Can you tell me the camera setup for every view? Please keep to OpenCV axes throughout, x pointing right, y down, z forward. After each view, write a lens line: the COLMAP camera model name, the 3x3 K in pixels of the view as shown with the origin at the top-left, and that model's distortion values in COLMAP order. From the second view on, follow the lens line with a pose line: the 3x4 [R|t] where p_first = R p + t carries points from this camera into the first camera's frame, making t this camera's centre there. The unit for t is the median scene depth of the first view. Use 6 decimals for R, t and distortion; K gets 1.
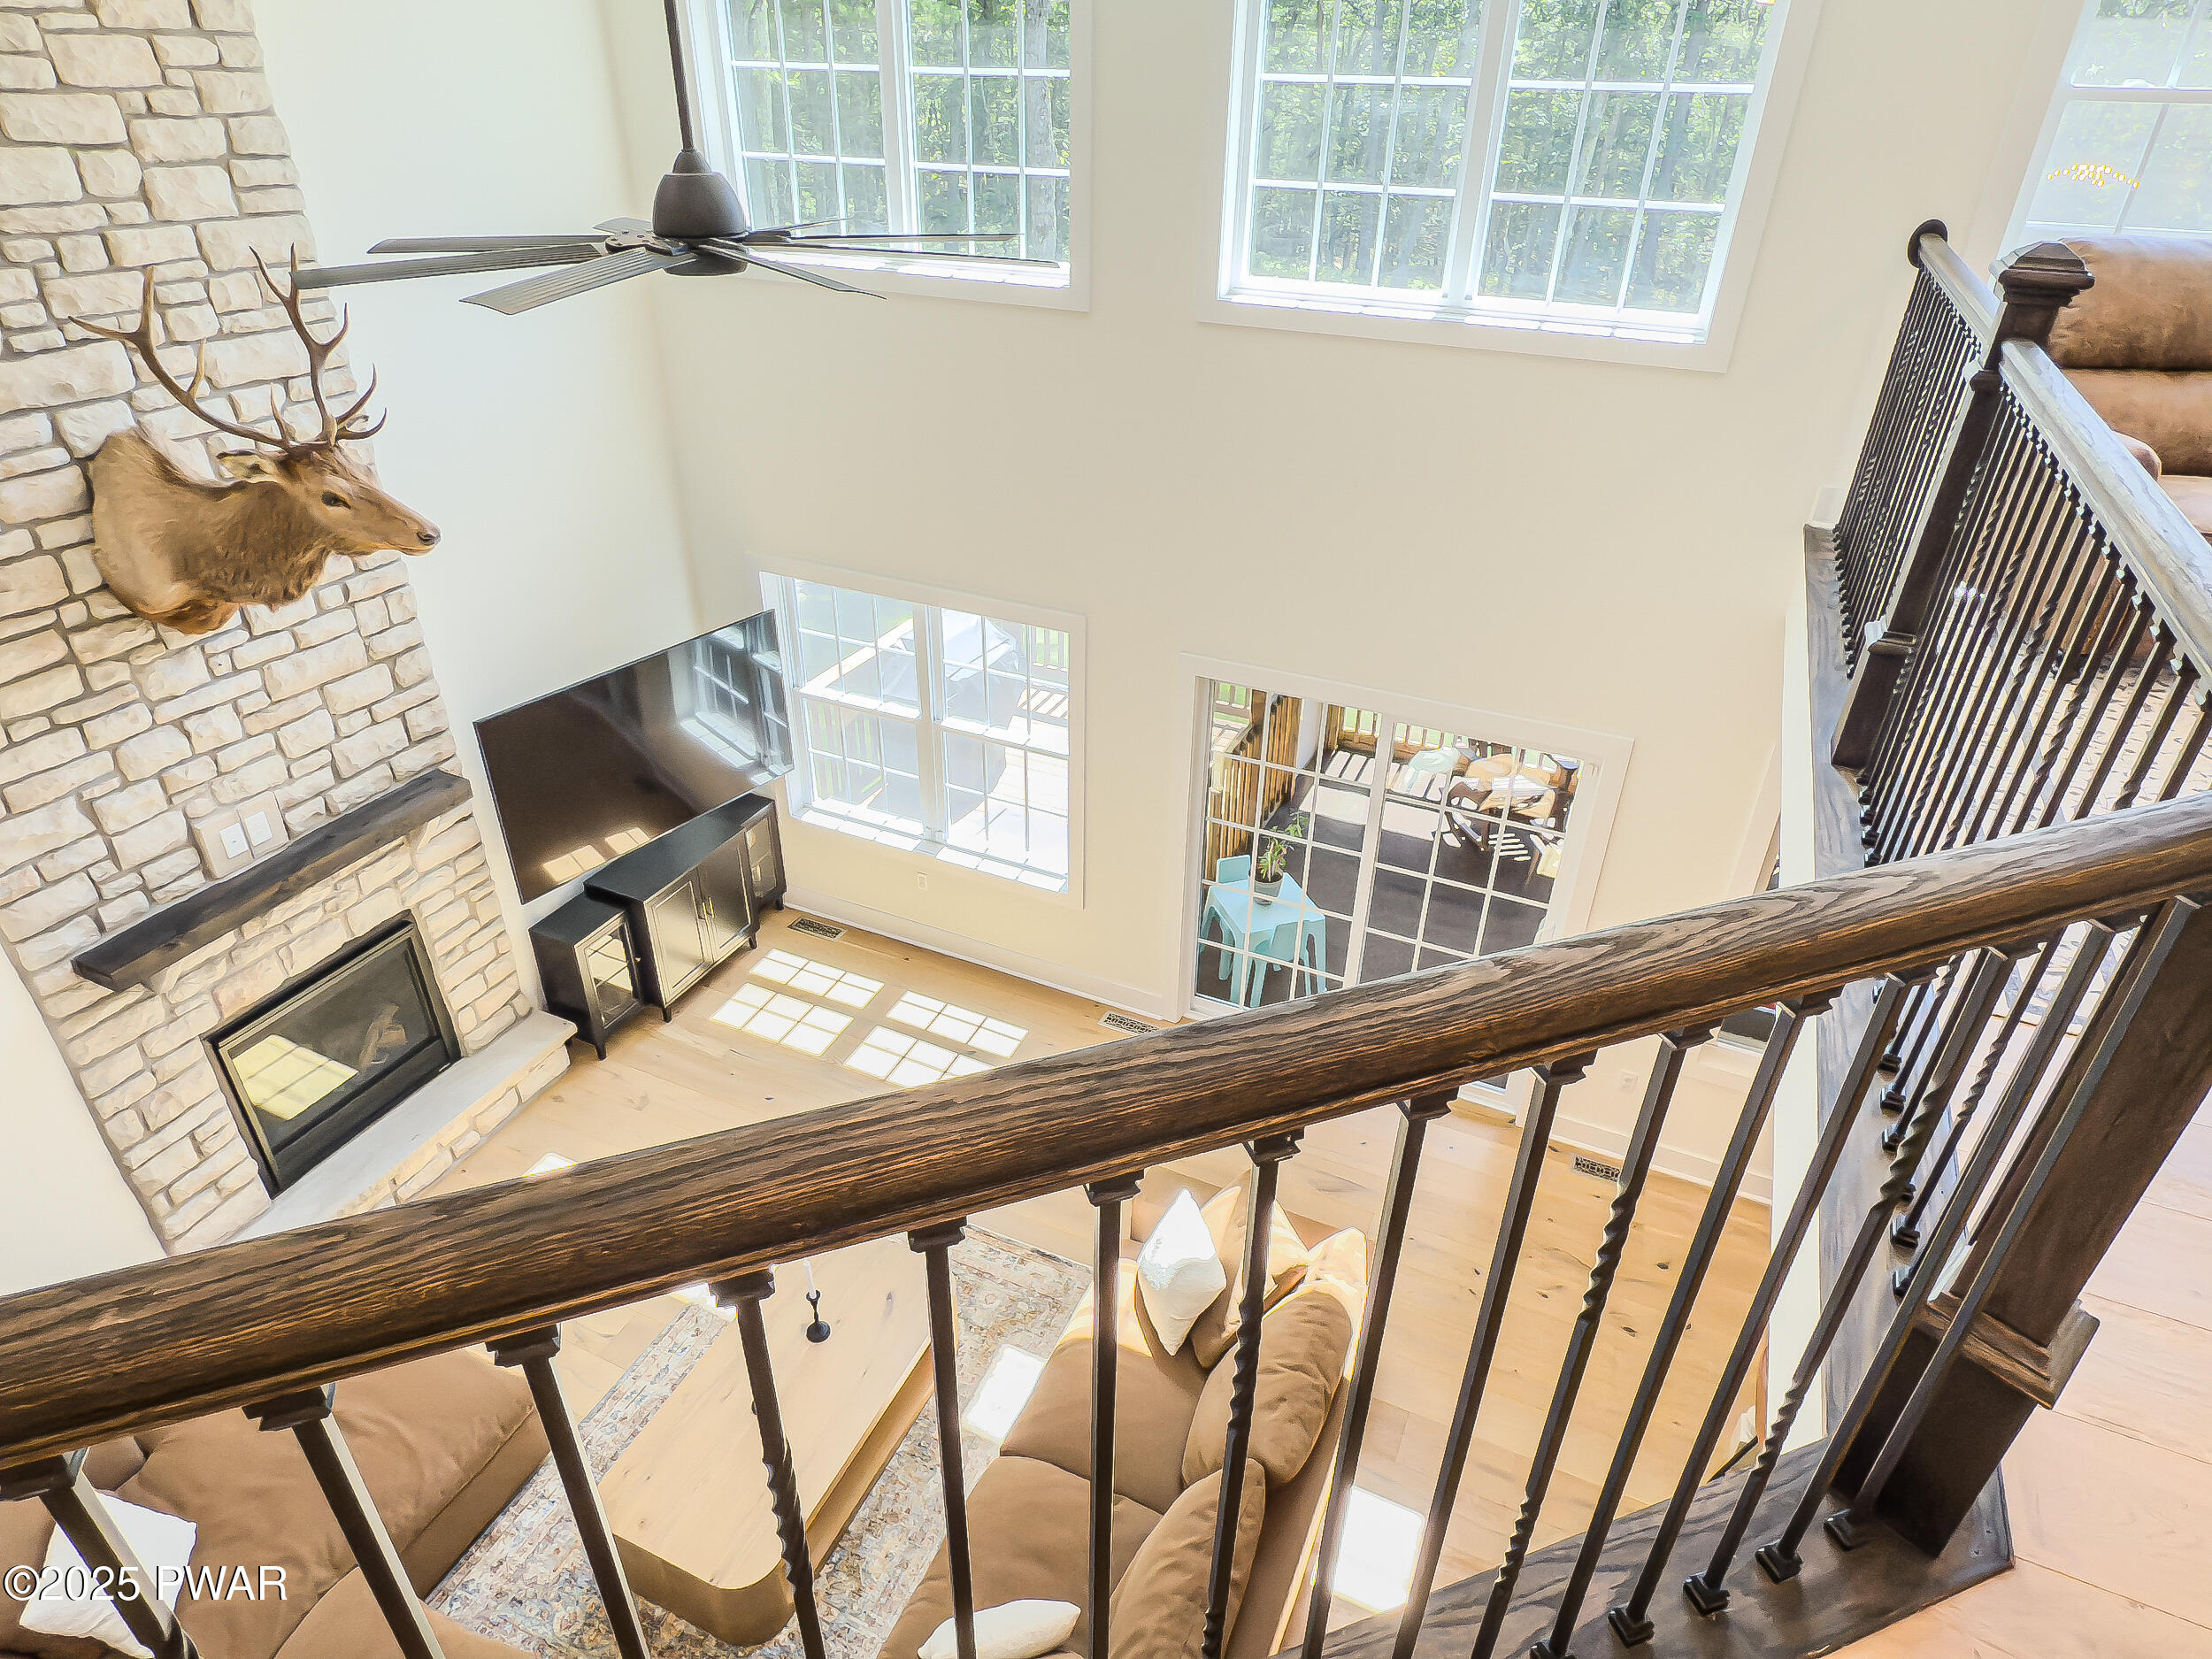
lens RADIAL K [[1274.1, 0, 1104.3], [0, 1274.1, 822.8], [0, 0, 1]] dist [-0.012207, 0.006488]
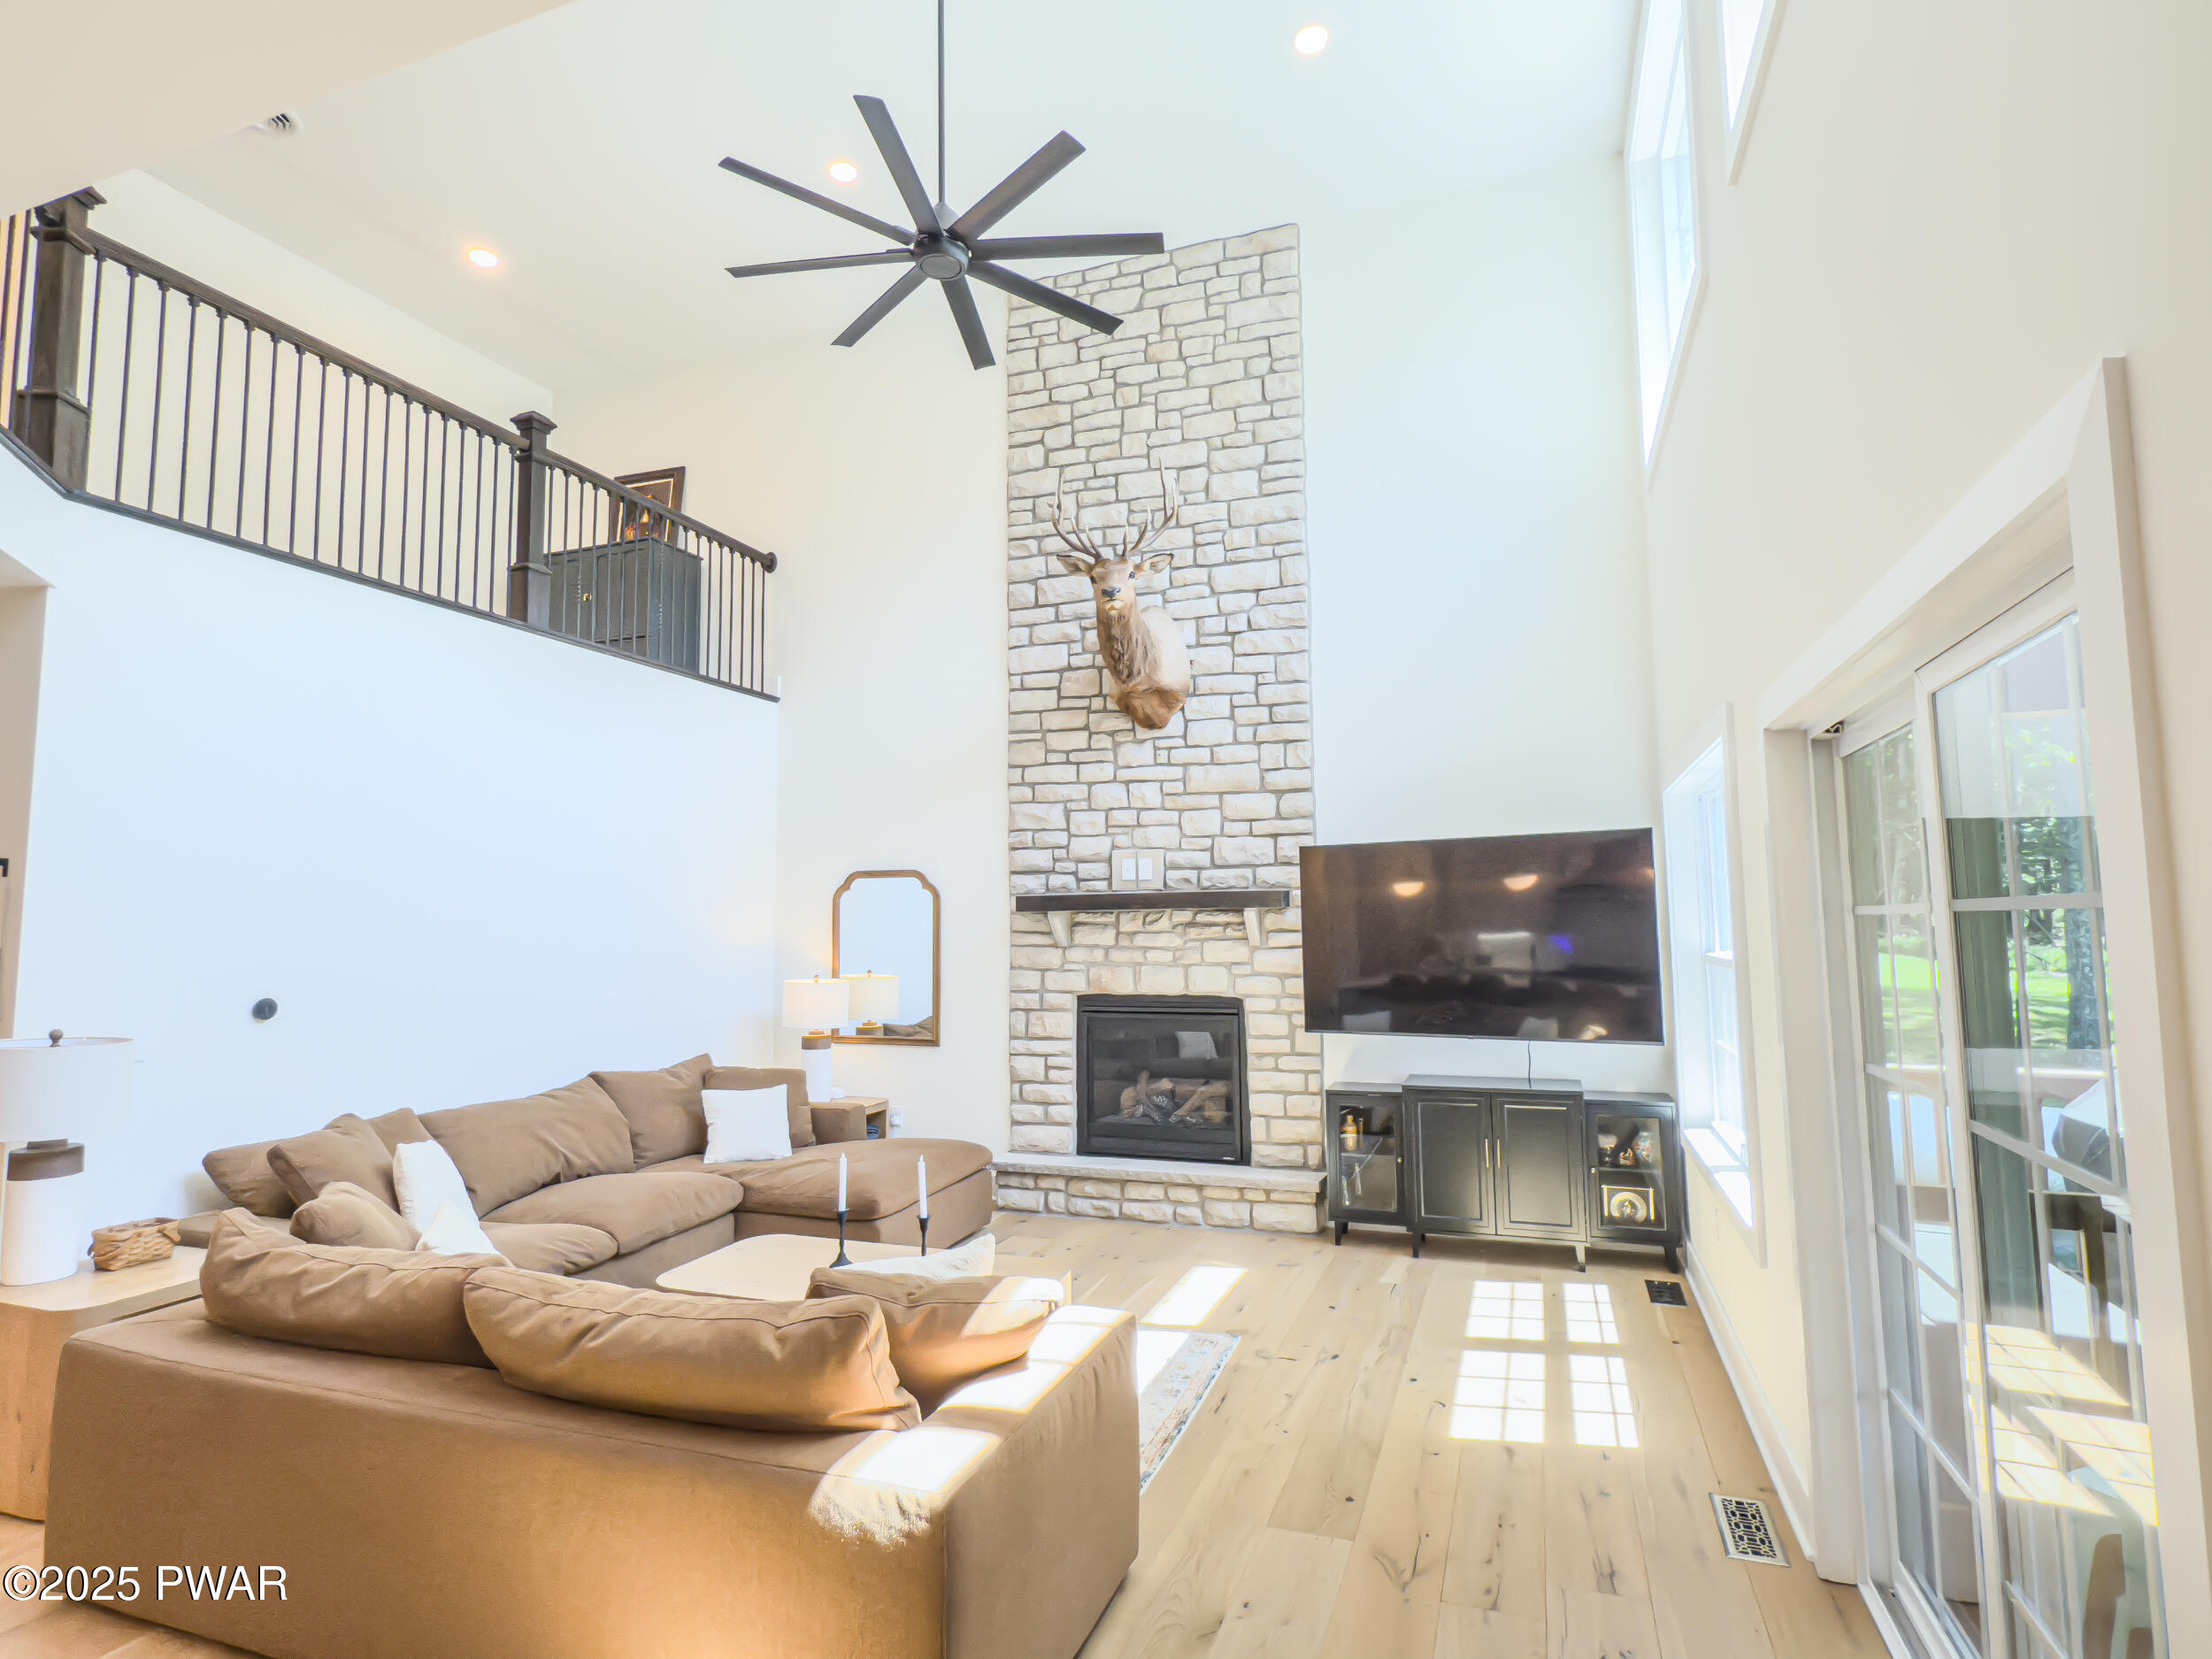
lens RADIAL K [[1176.7, 0, 1087.5], [0, 1176.7, 823.9], [0, 0, 1]] dist [0.000636, -0.001330]
pose [[0.072315, -0.104317, -0.991912, 0.713959], [-0.501855, 0.855640, -0.126573, 0.173480], [0.861923, 0.506949, 0.009524, 0.946640]]
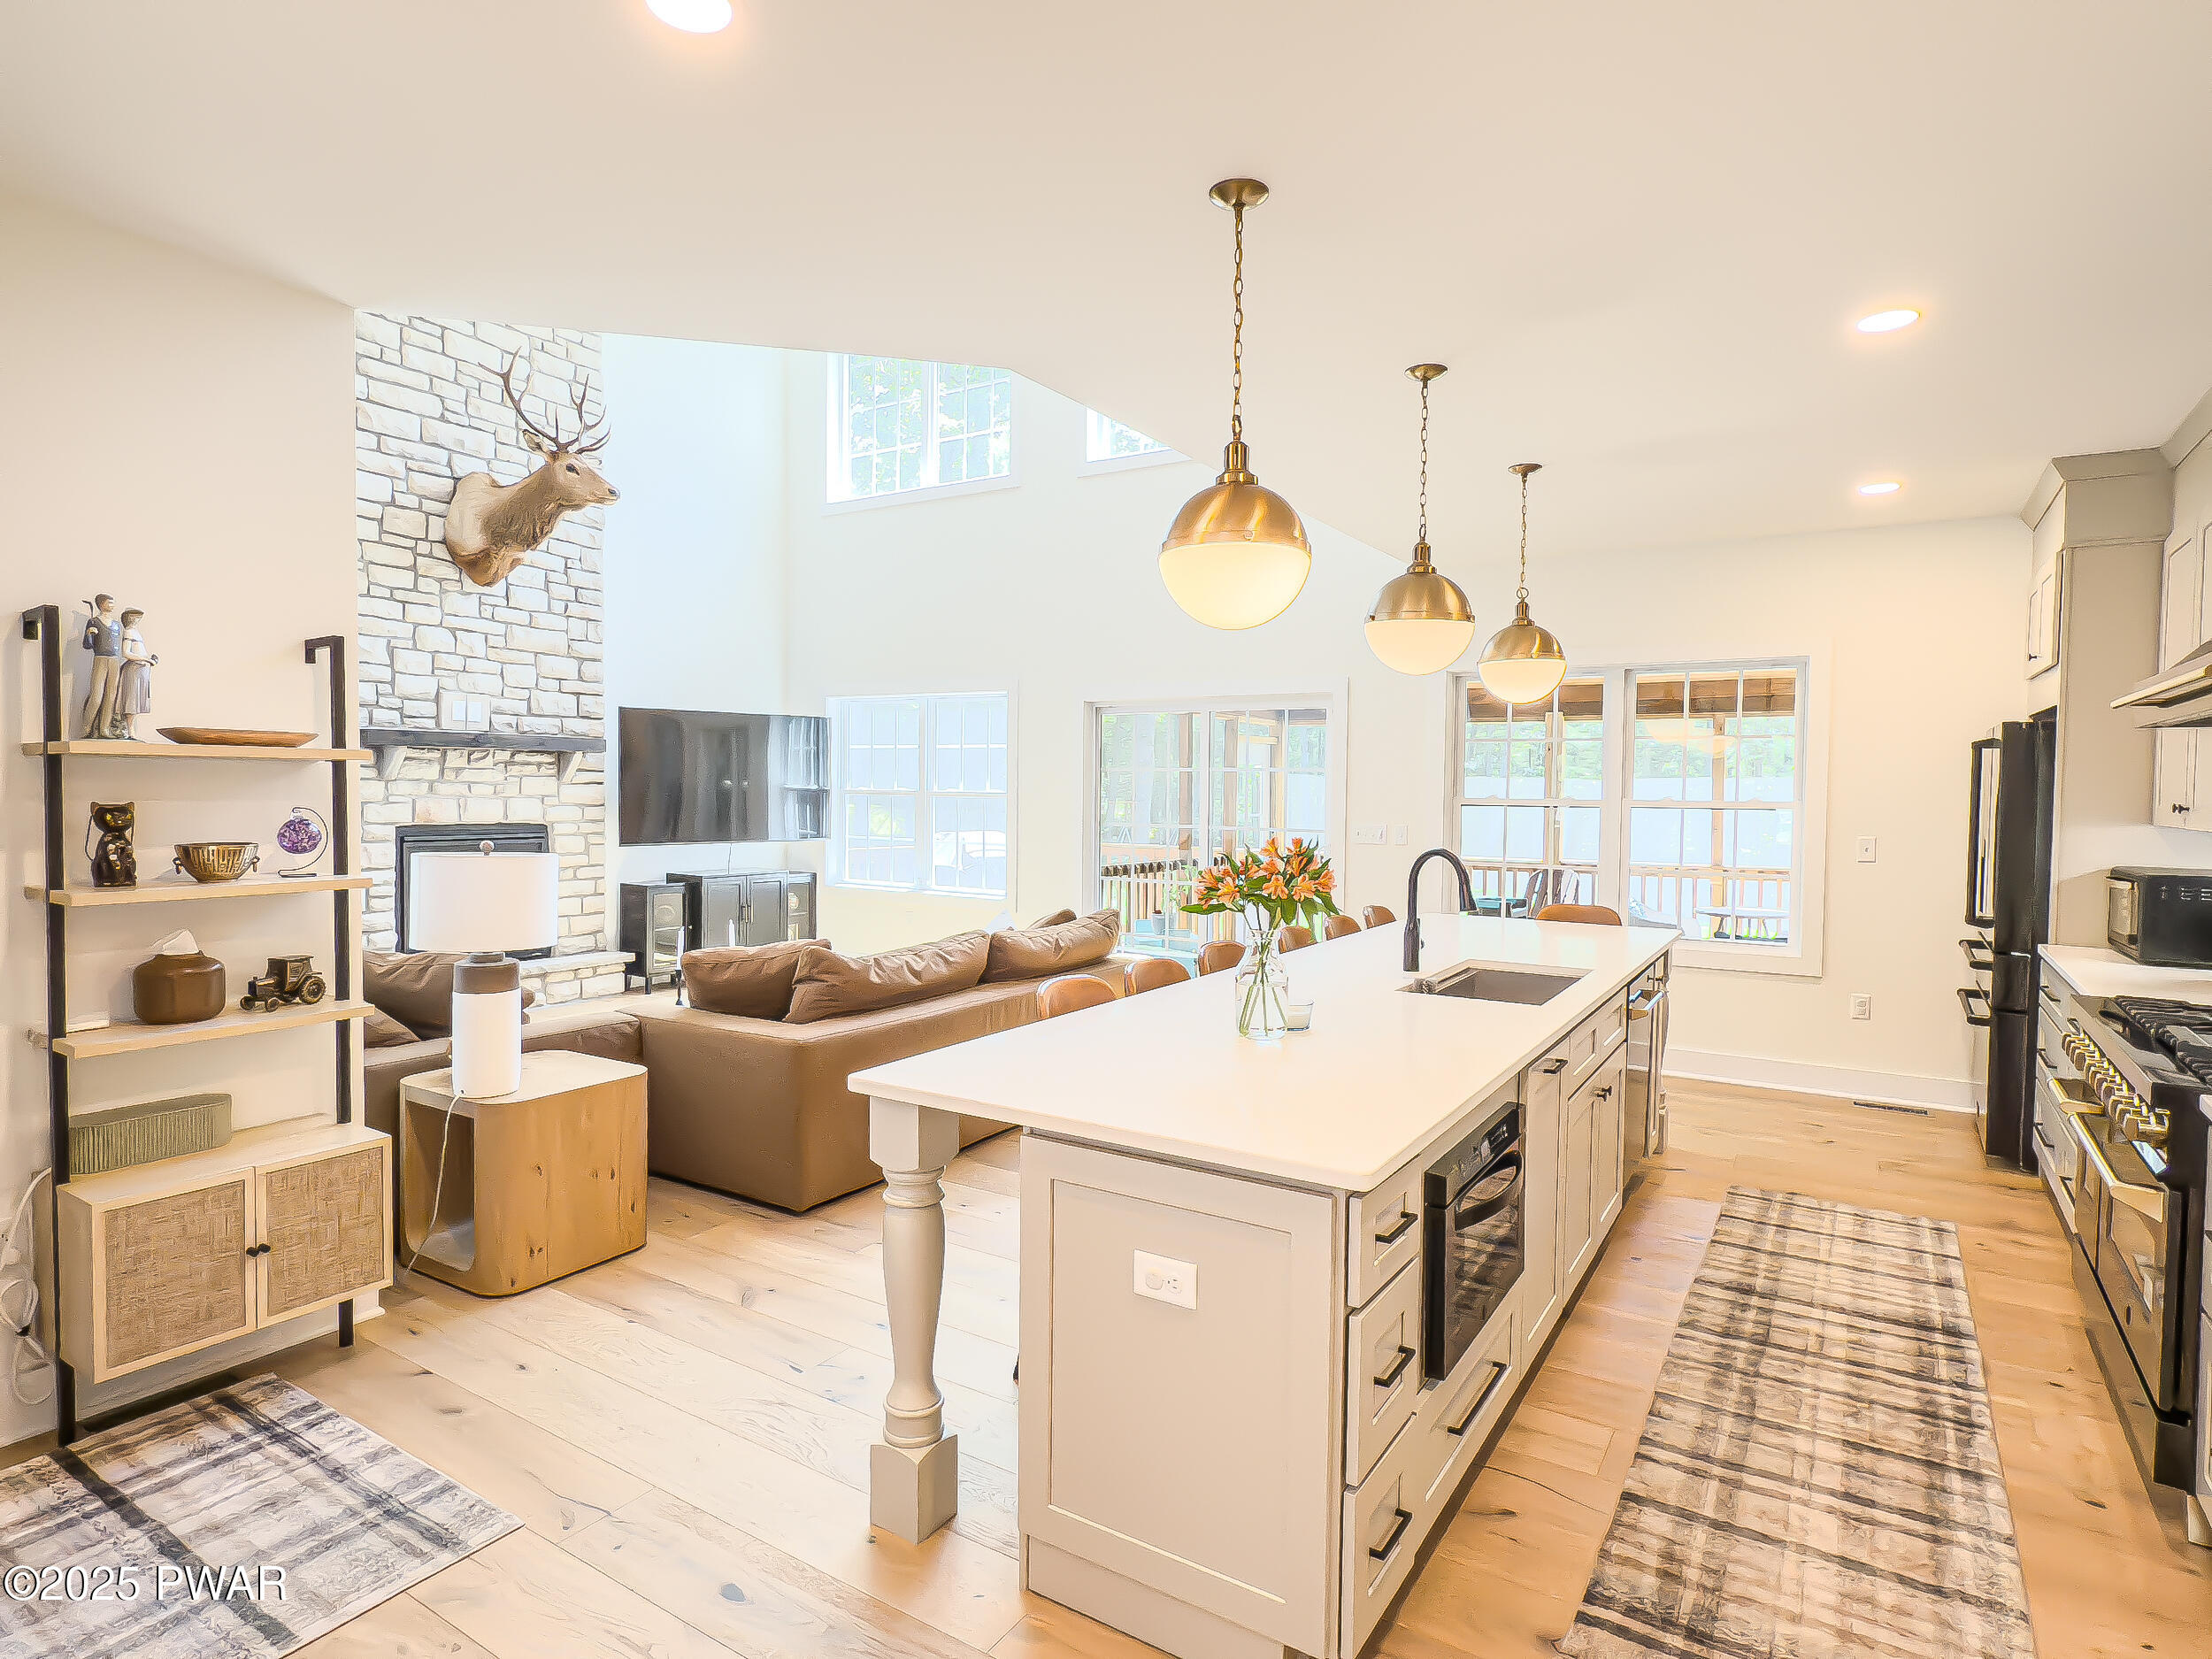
lens RADIAL K [[1176.7, 0, 1101.0], [0, 1176.7, 829.4], [0, 0, 1]] dist [0.000636, -0.001330]
pose [[0.990522, 0.002620, -0.137332, 0.354265], [-0.068517, 0.875969, -0.477476, 0.842309], [0.119047, 0.482359, 0.867846, -0.149681]]
